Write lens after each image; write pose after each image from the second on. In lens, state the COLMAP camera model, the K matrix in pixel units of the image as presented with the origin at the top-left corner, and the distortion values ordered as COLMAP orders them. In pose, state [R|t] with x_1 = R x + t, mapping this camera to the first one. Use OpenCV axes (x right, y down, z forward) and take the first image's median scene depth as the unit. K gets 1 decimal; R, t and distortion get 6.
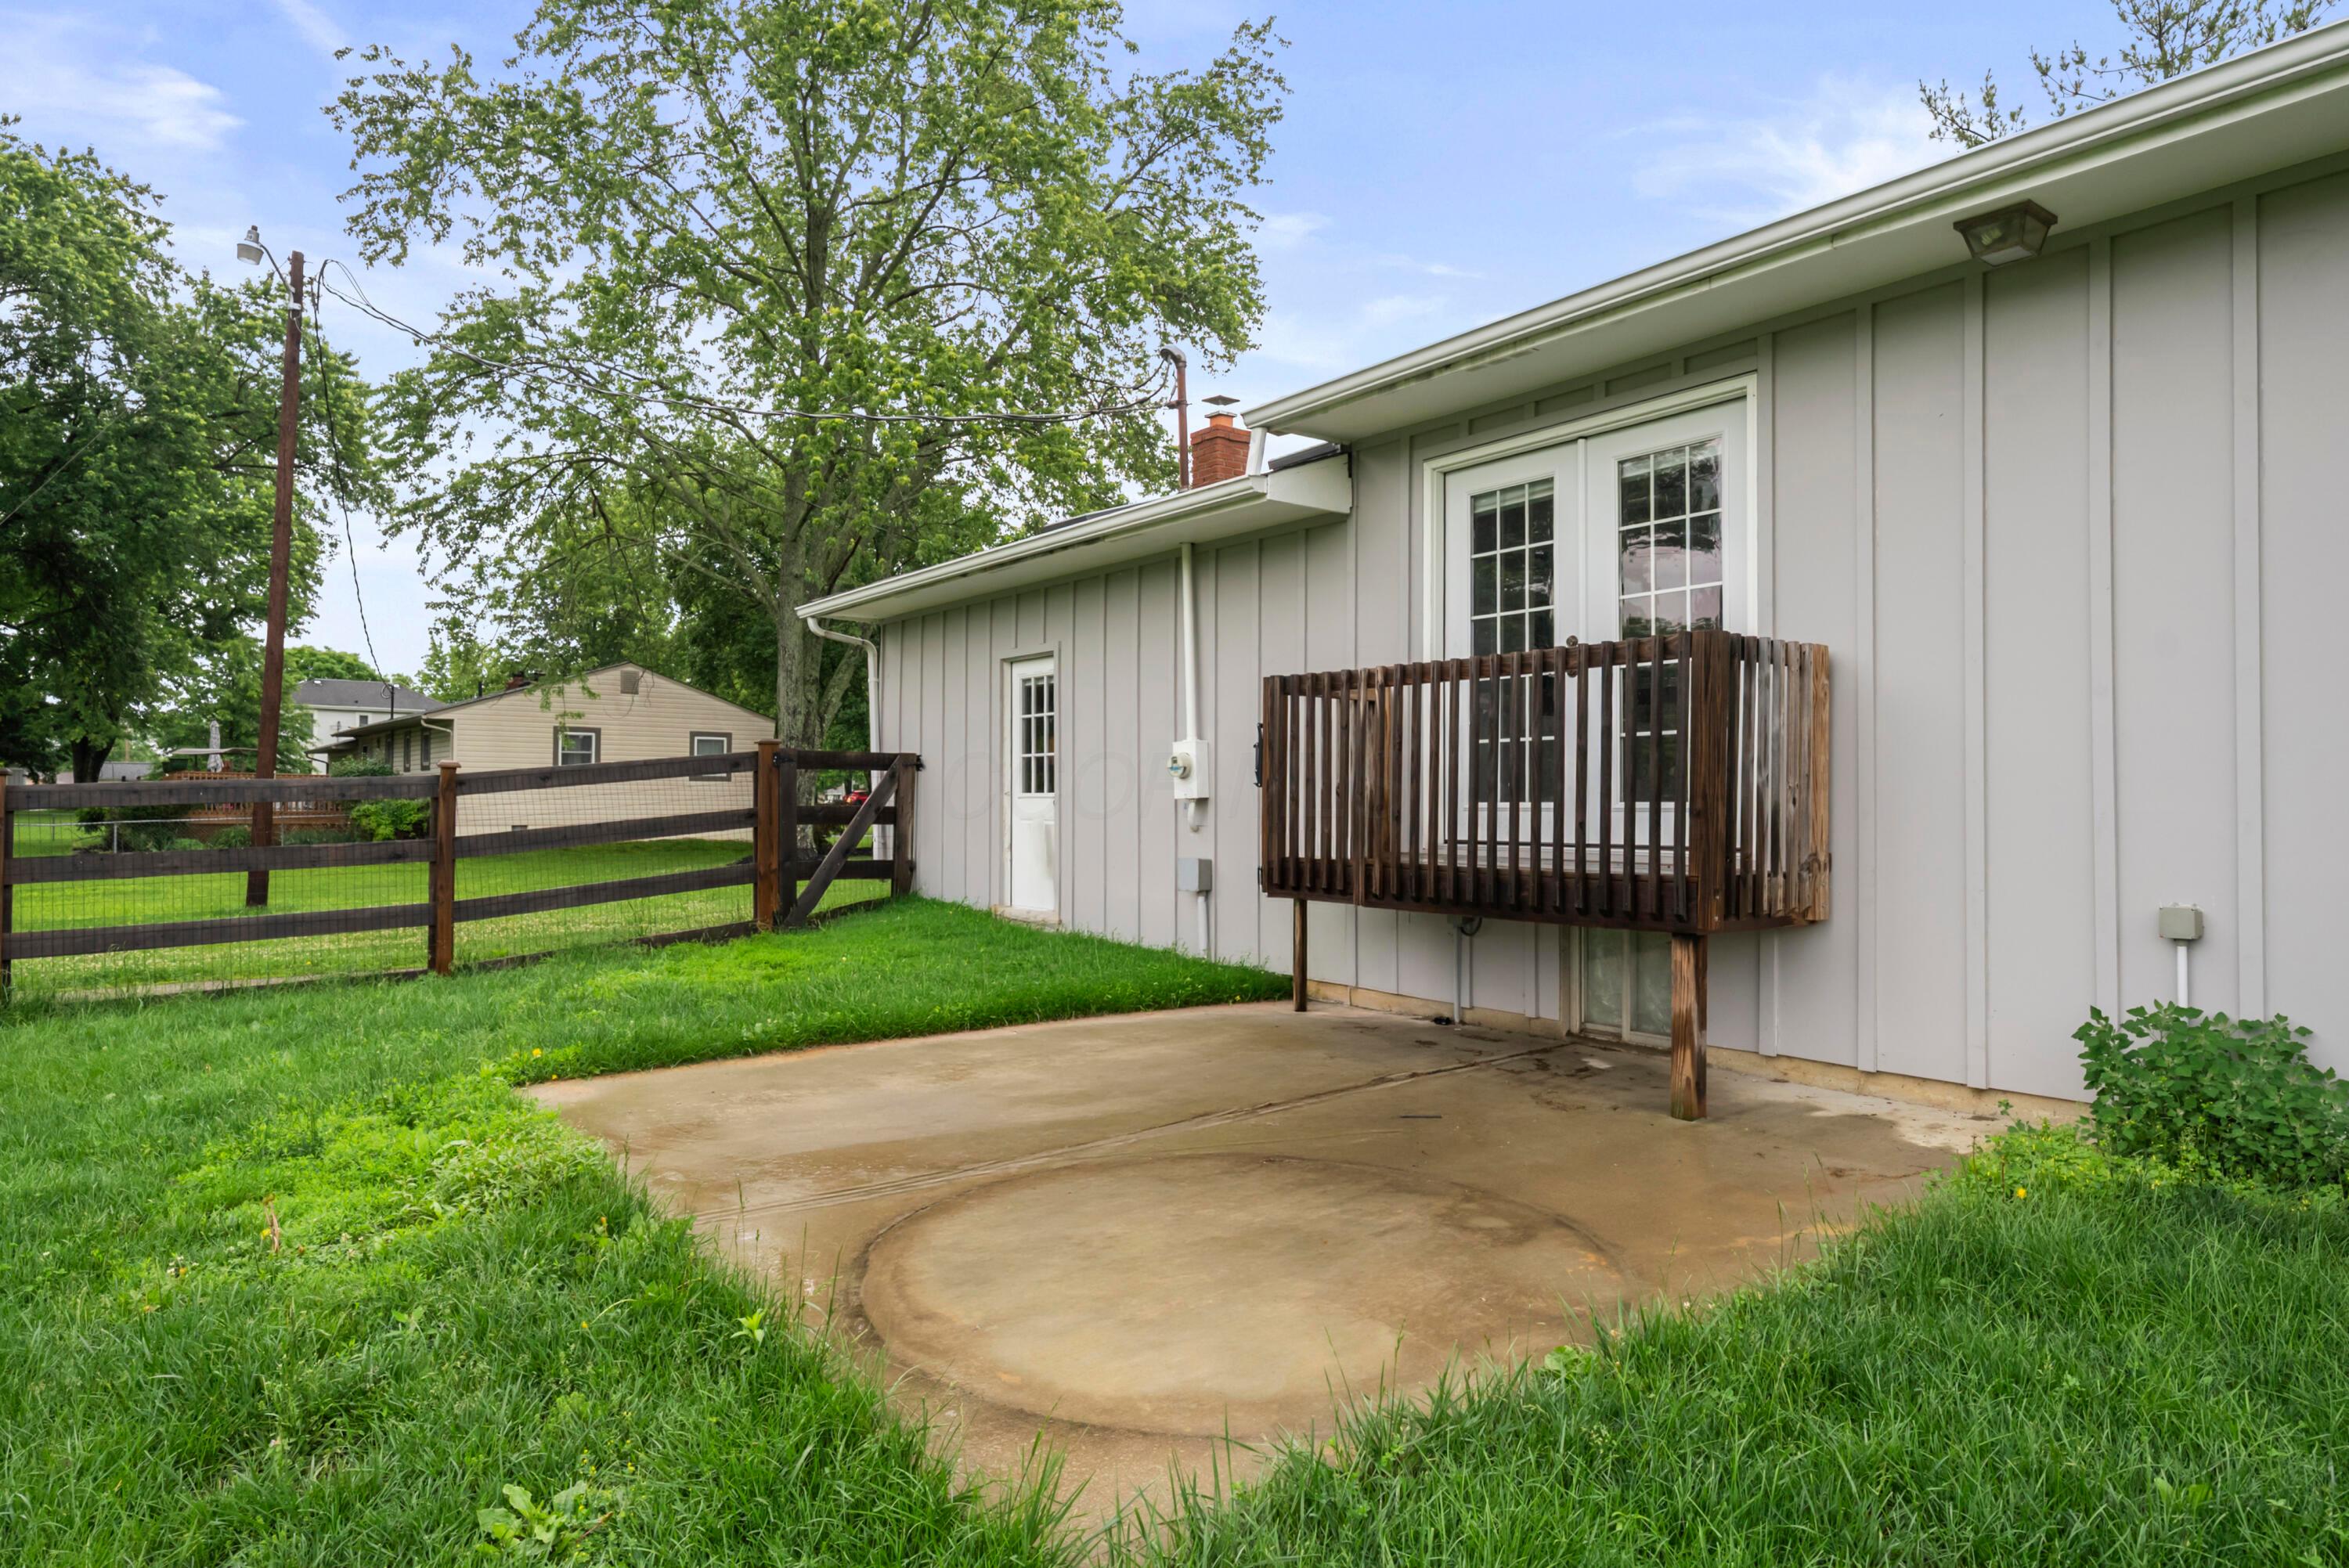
lens RADIAL K [[1324.8, 0, 1174.5], [0, 1324.8, 784.0], [0, 0, 1]] dist [-0.001198, 0.000796]
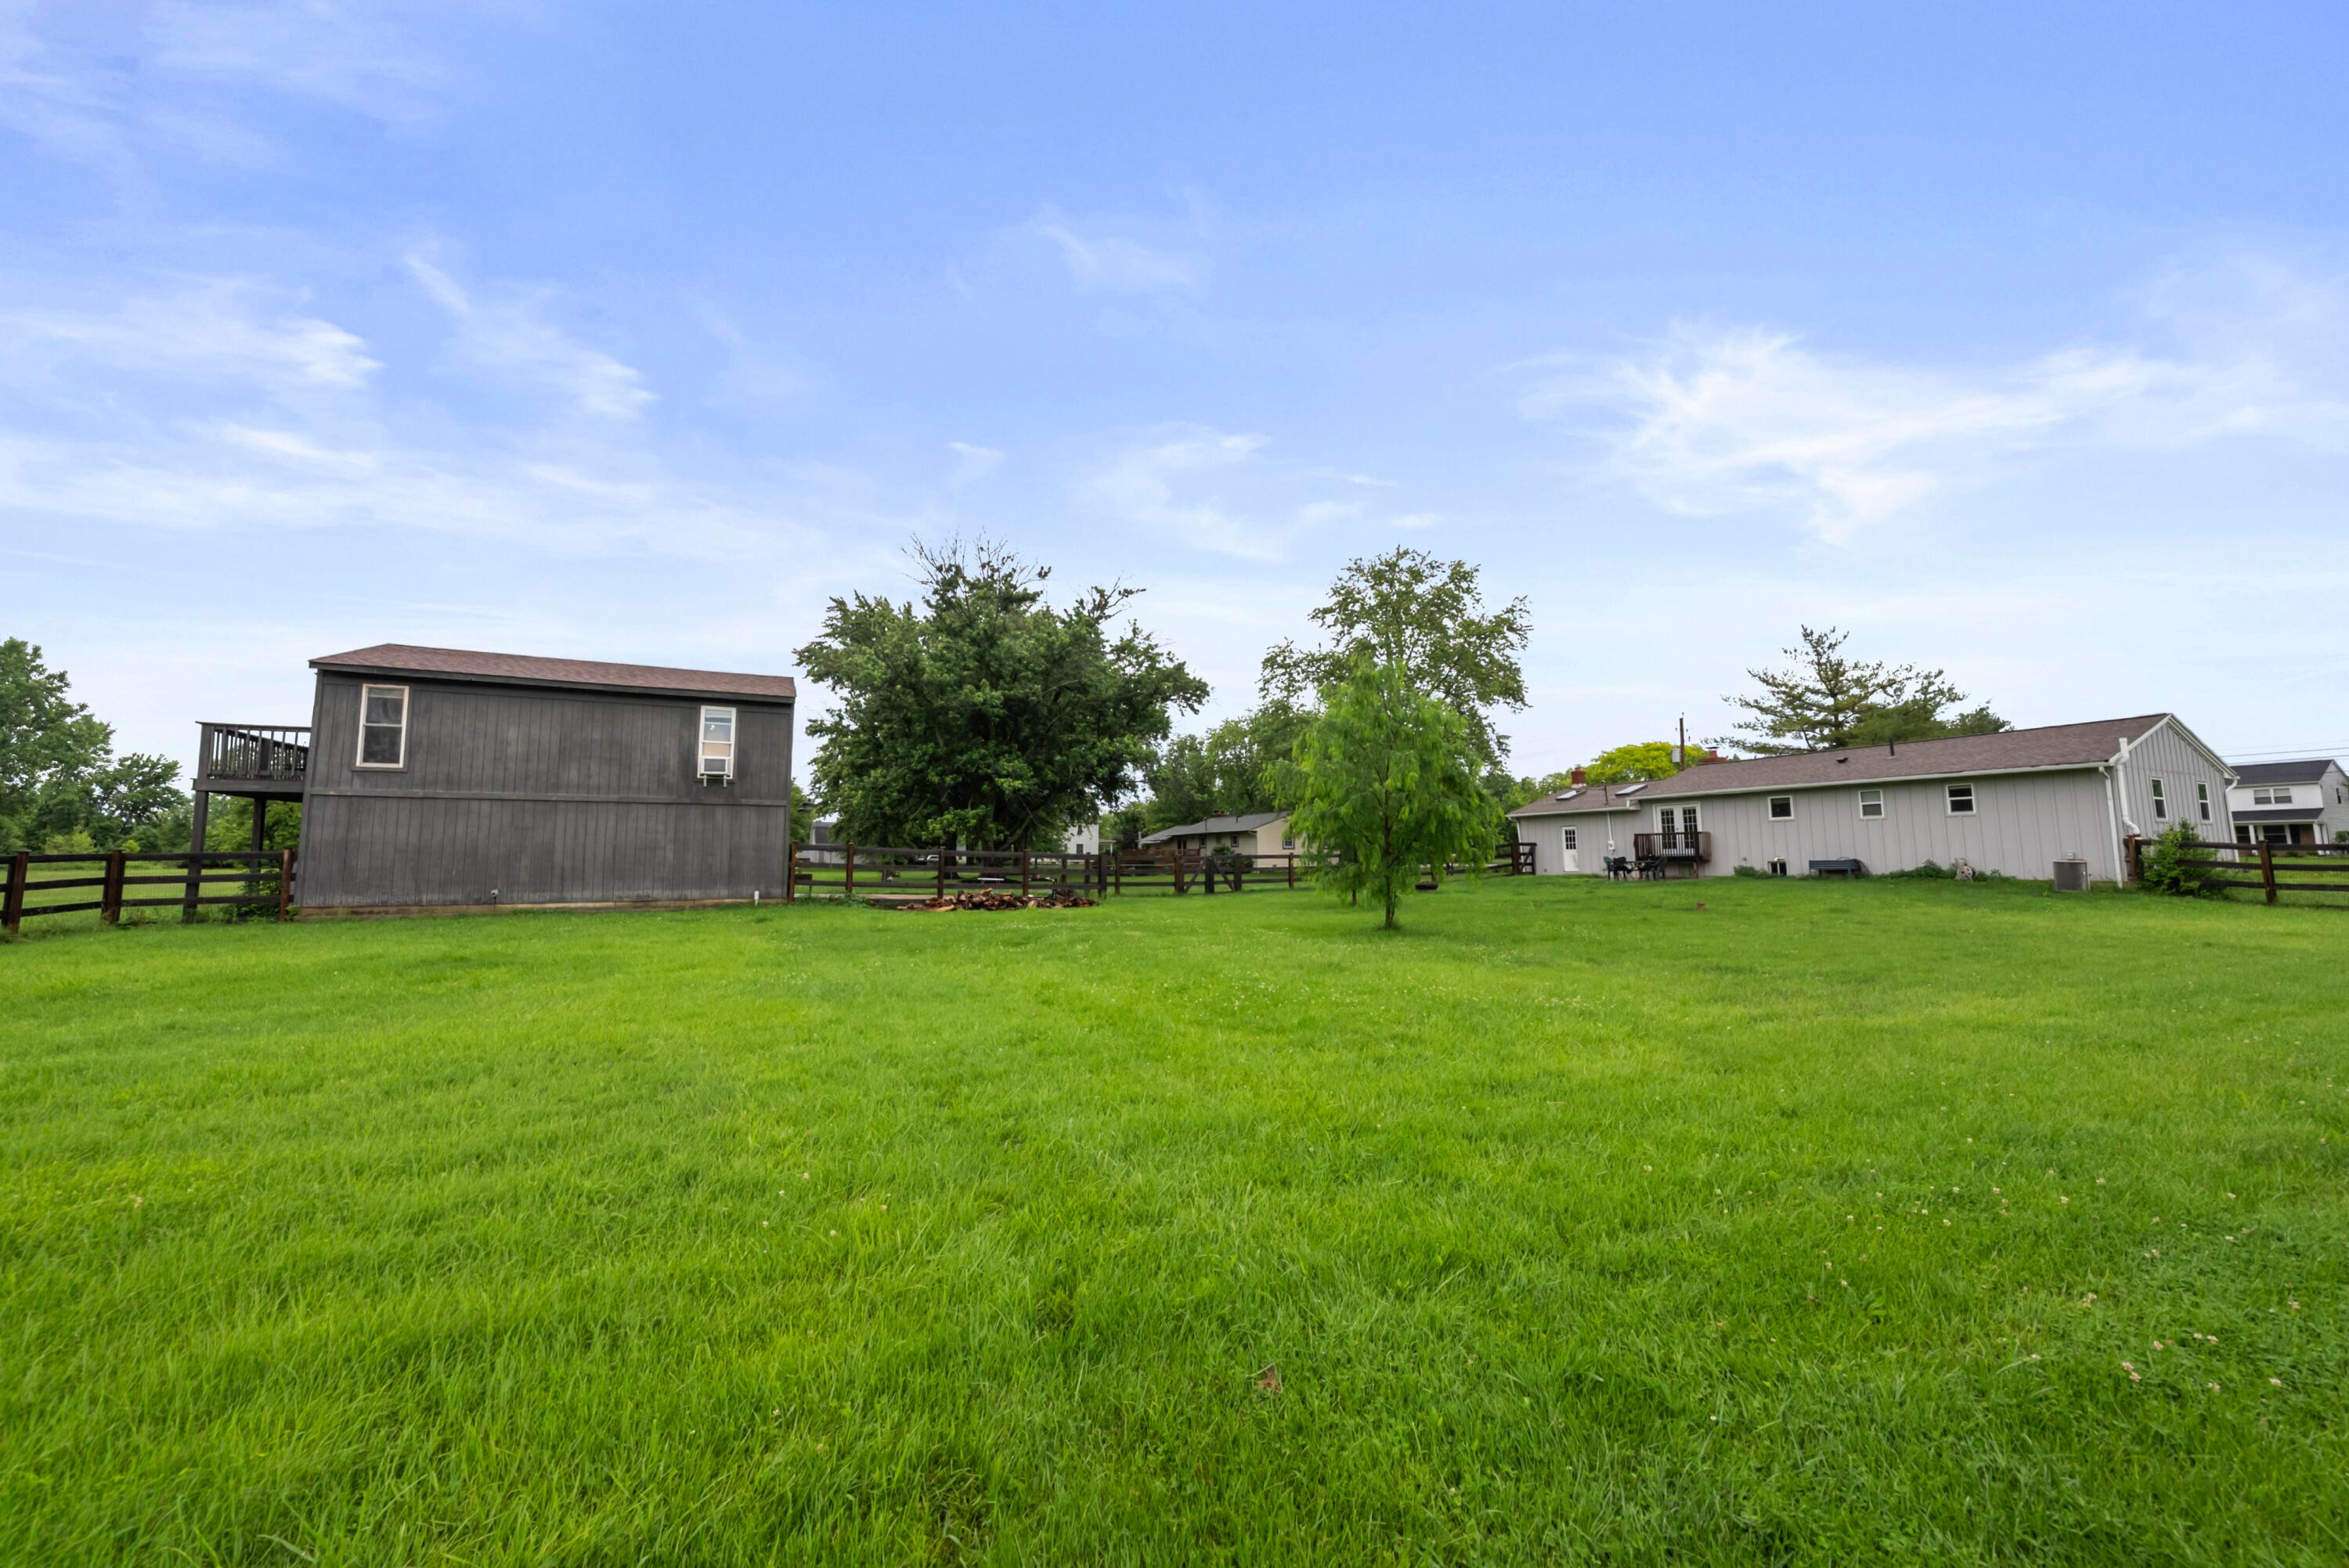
lens RADIAL K [[871.6, 0, 1139.5], [0, 871.6, 779.3], [0, 0, 1]] dist [-0.001105, -0.000212]
pose [[0.980575, -0.032173, -0.193487, -0.602494], [0.016421, 0.996458, -0.082472, -0.007849], [0.195455, 0.077692, 0.977630, -1.560453]]
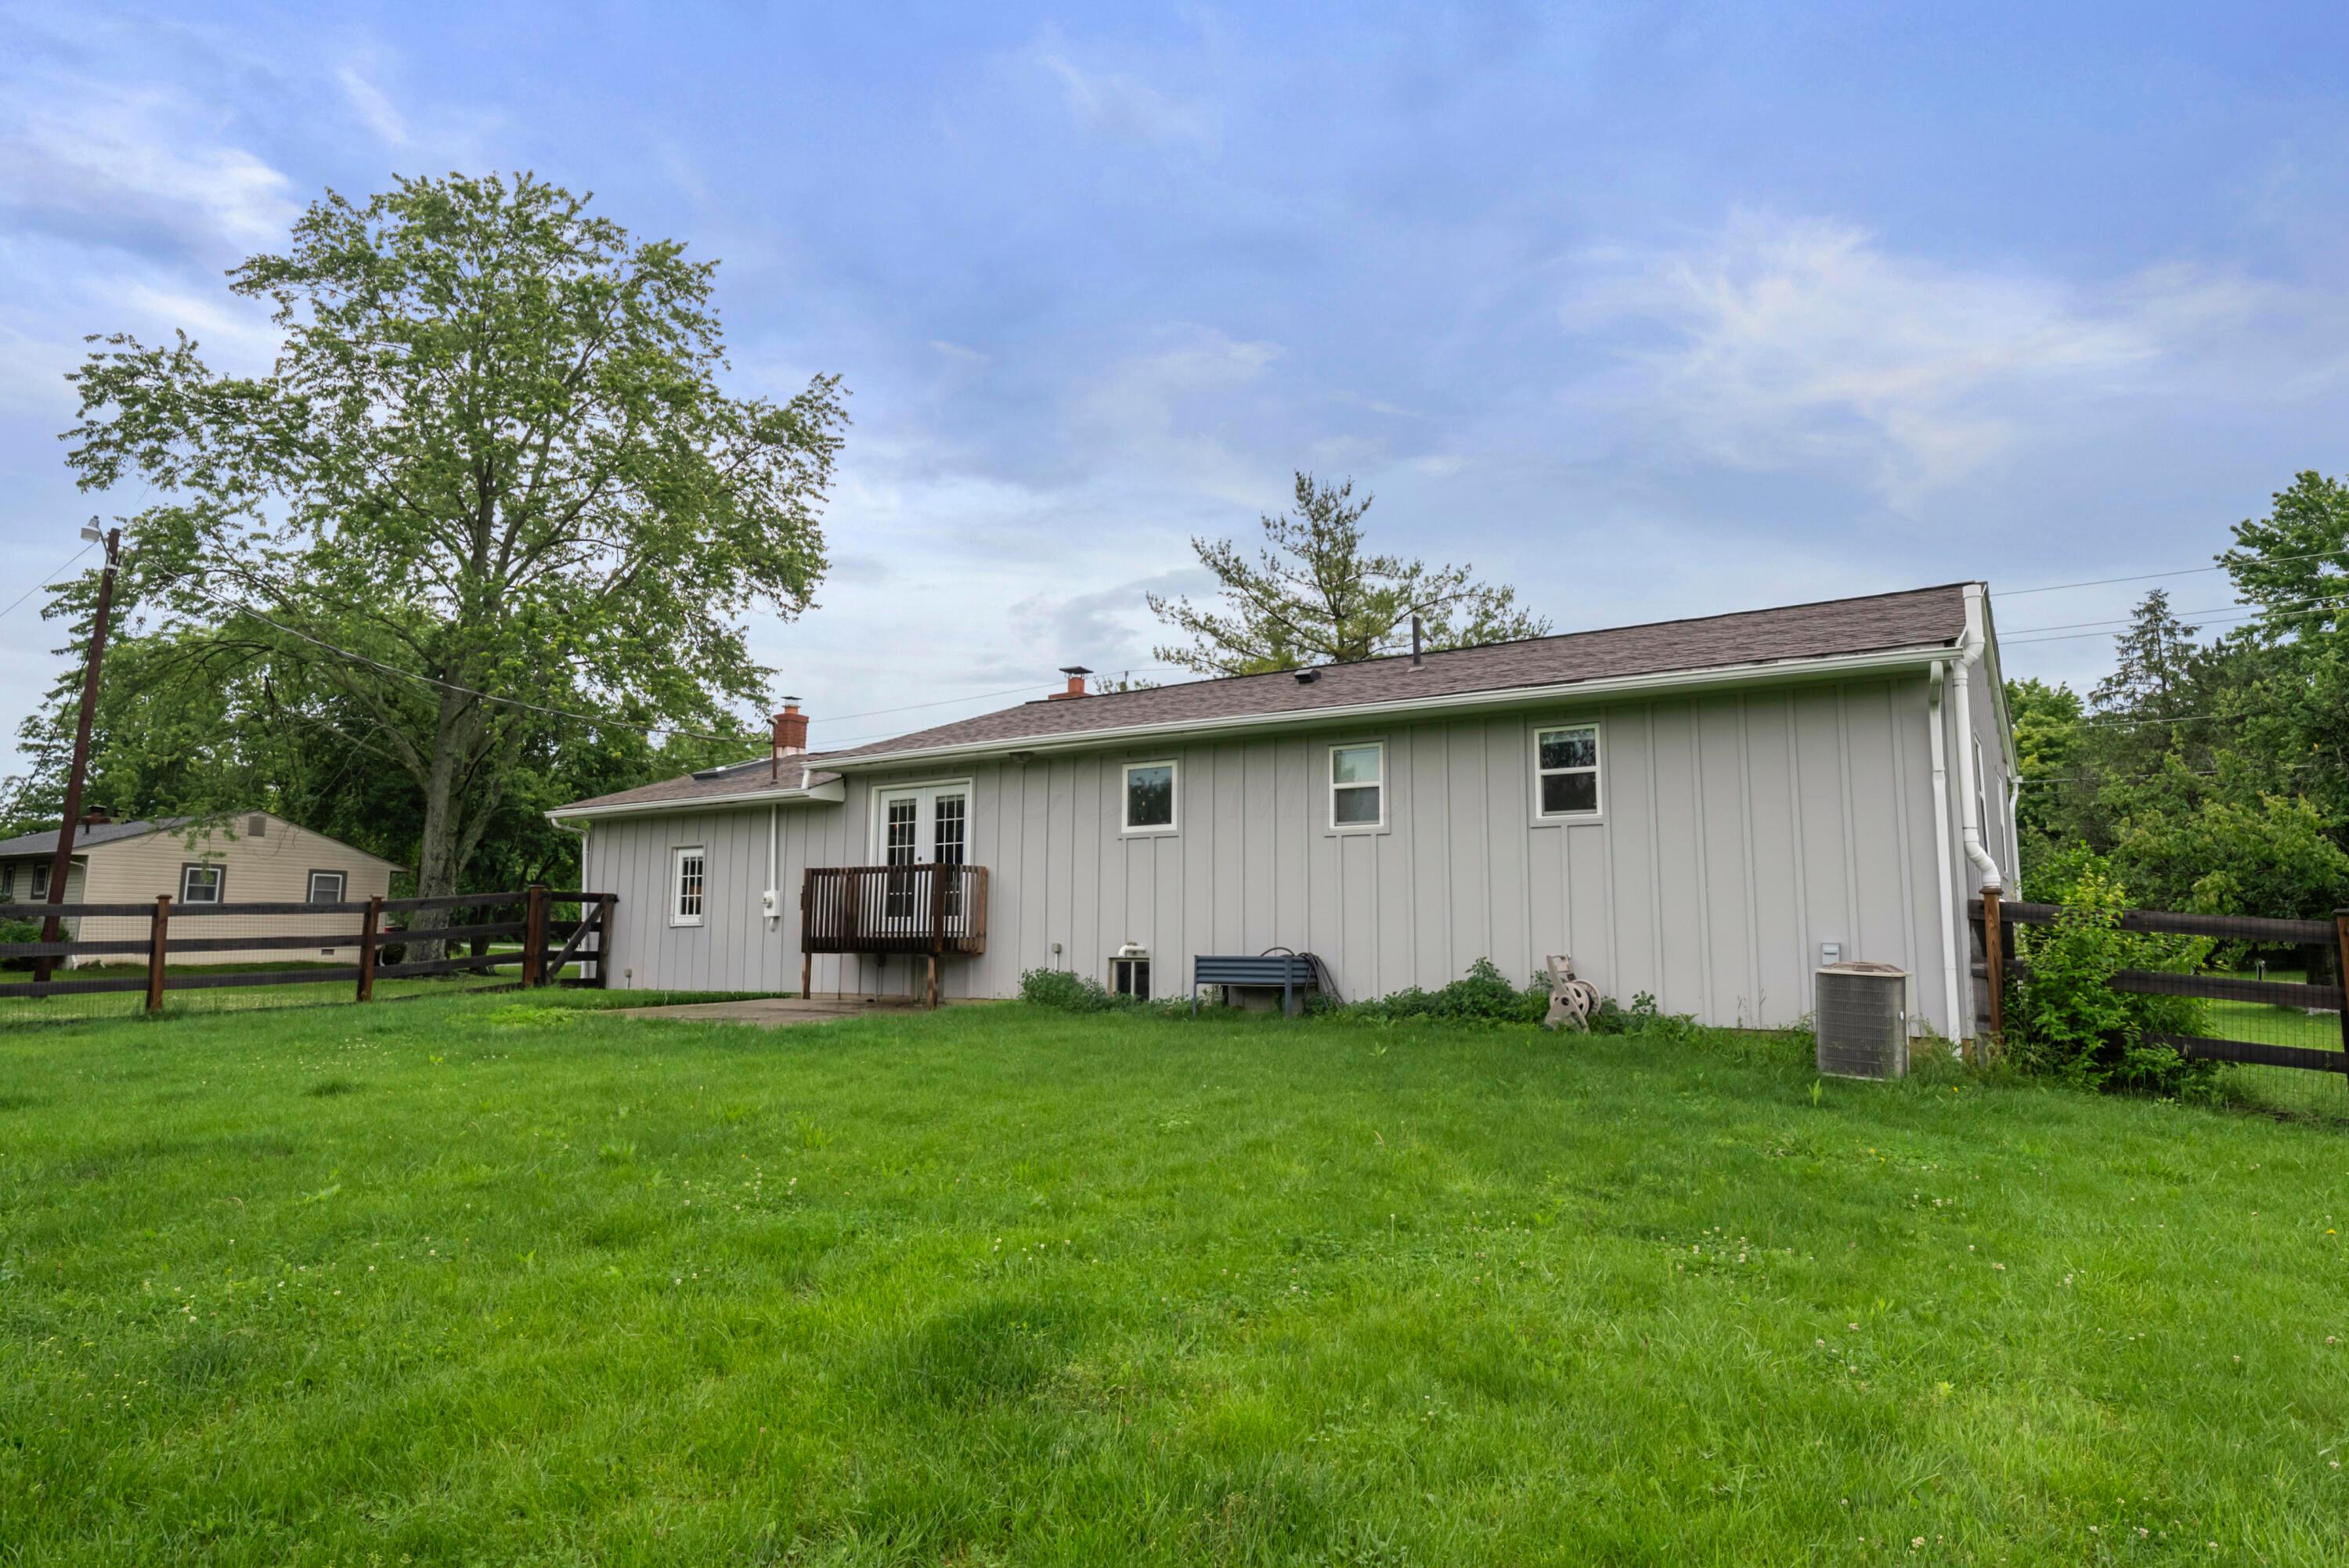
lens RADIAL K [[1324.8, 0, 1174.5], [0, 1324.8, 784.0], [0, 0, 1]] dist [-0.001198, 0.000796]
pose [[0.946916, 0.042813, 0.318616, -0.027911], [-0.008192, 0.993984, -0.109216, 0.011474], [-0.321376, 0.100809, 0.941571, -0.574849]]
